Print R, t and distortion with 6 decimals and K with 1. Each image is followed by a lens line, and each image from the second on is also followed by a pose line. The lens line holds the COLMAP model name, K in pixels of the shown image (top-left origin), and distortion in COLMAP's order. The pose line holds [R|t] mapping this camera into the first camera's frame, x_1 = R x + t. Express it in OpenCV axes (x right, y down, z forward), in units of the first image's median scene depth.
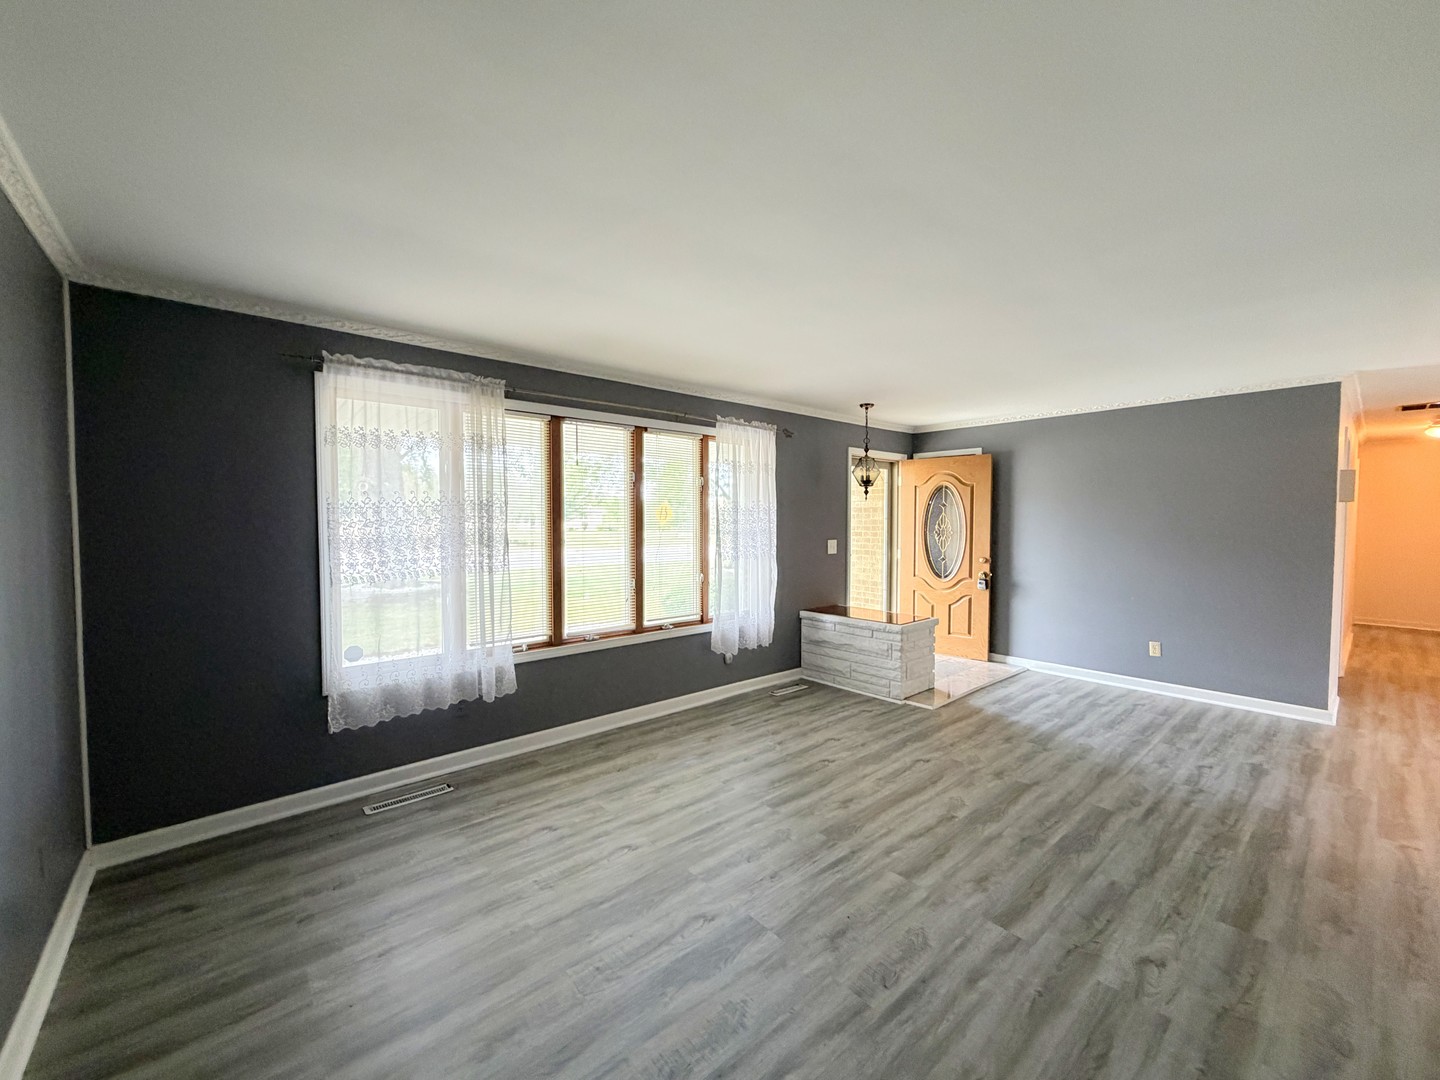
lens RADIAL K [[577.3, 0, 724.8], [0, 577.3, 536.8], [0, 0, 1]] dist [-0.000558, 0.000322]
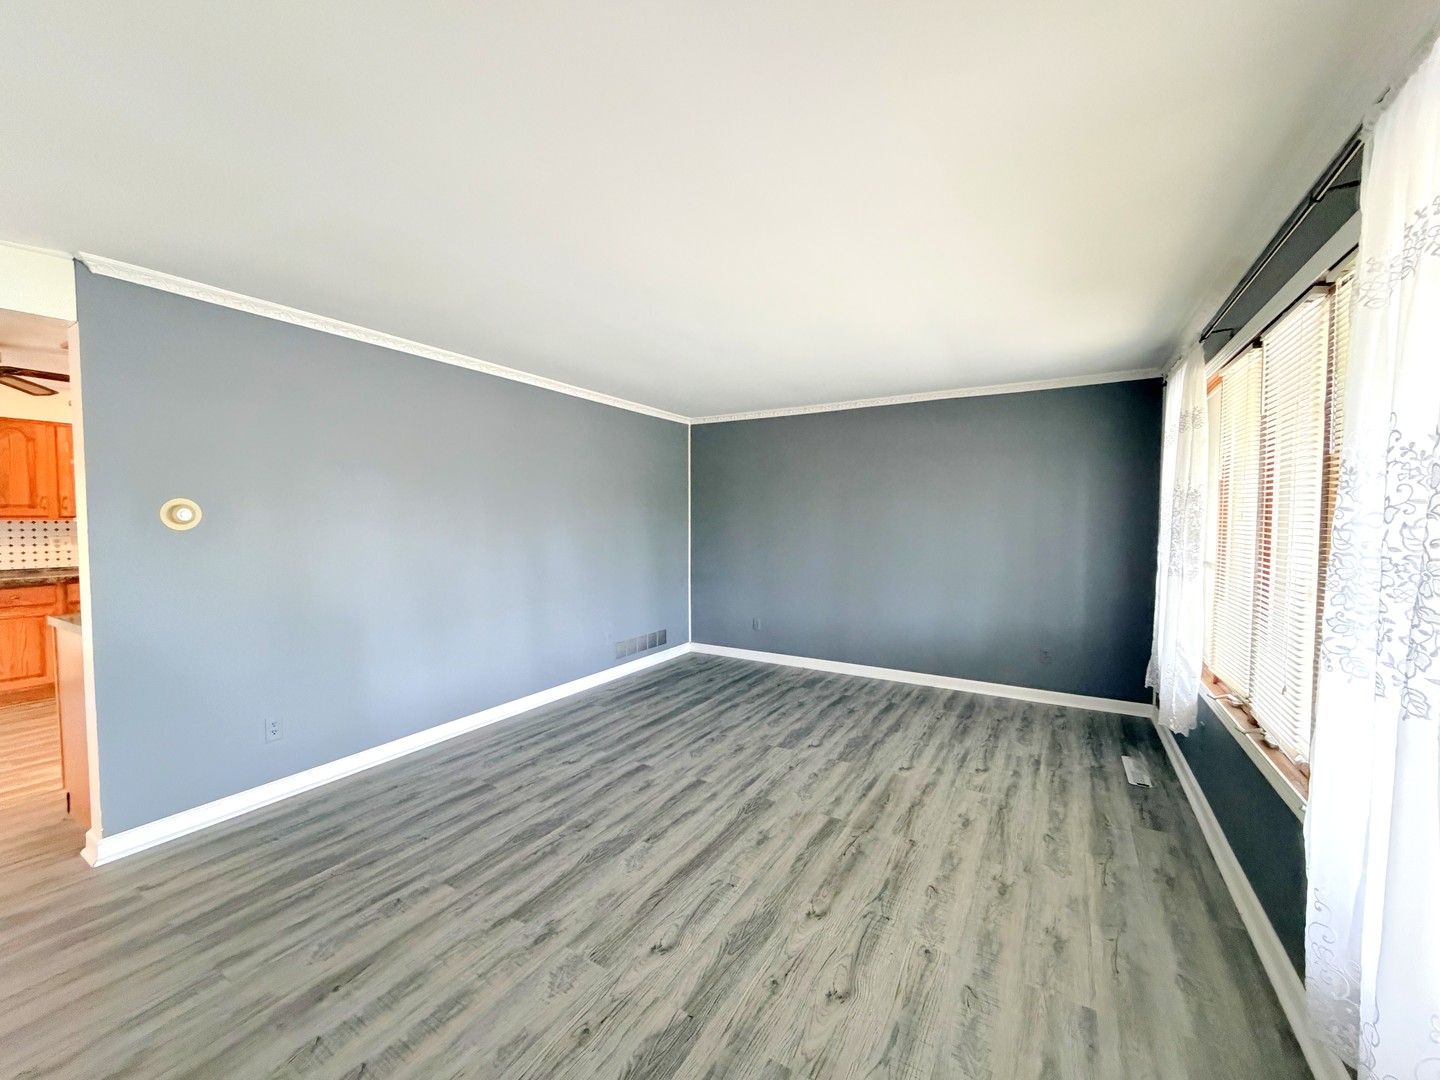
lens RADIAL K [[577.3, 0, 712.8], [0, 577.3, 542.4], [0, 0, 1]] dist [-0.000558, 0.000322]
pose [[-0.955177, 0.011265, -0.295821, 0.595310], [-0.010897, 0.997261, 0.073160, -0.053478], [0.295835, 0.073104, -0.952438, 1.974352]]
